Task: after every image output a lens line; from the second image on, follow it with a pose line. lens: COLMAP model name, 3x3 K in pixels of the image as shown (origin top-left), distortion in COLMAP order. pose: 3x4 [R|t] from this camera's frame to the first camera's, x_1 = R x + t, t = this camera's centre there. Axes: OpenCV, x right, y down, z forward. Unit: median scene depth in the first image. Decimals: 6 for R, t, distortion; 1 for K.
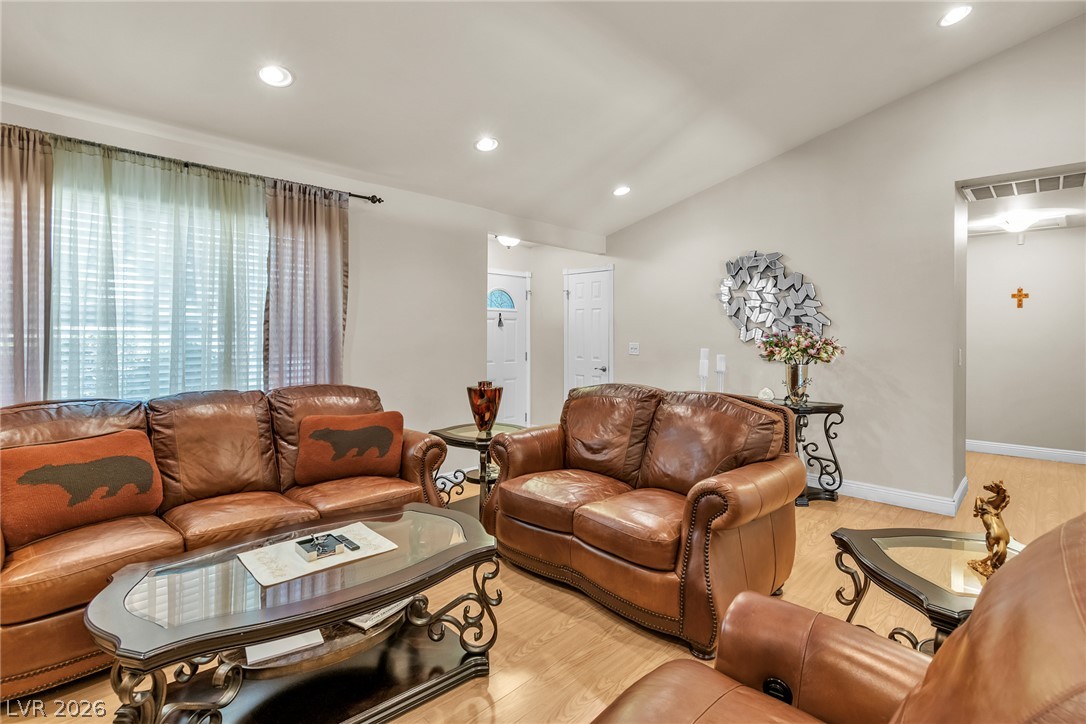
lens RADIAL K [[529.0, 0, 540.3], [0, 529.0, 336.8], [0, 0, 1]] dist [-0.000044, -0.000212]
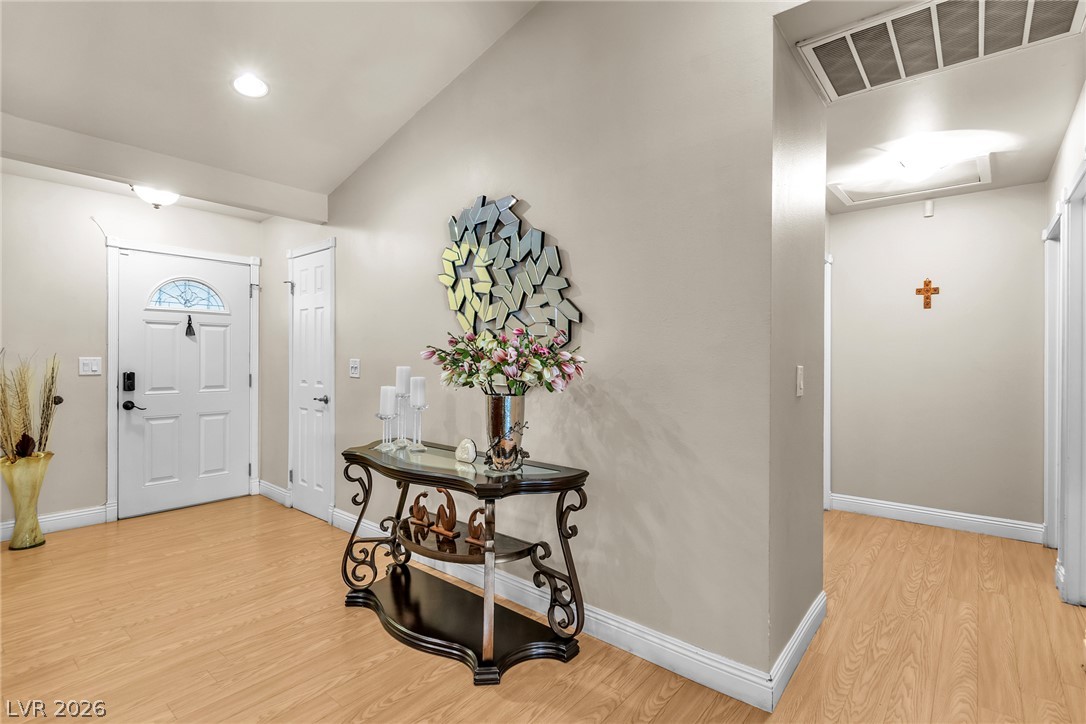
lens RADIAL K [[518.4, 0, 543.0], [0, 518.4, 362.0], [0, 0, 1]] dist [0.001490, 0.000123]
pose [[0.997485, 0.000198, 0.070877, 0.435563], [-0.000347, 0.999998, 0.002087, 0.016626], [-0.070877, -0.002106, 0.997483, 0.437372]]
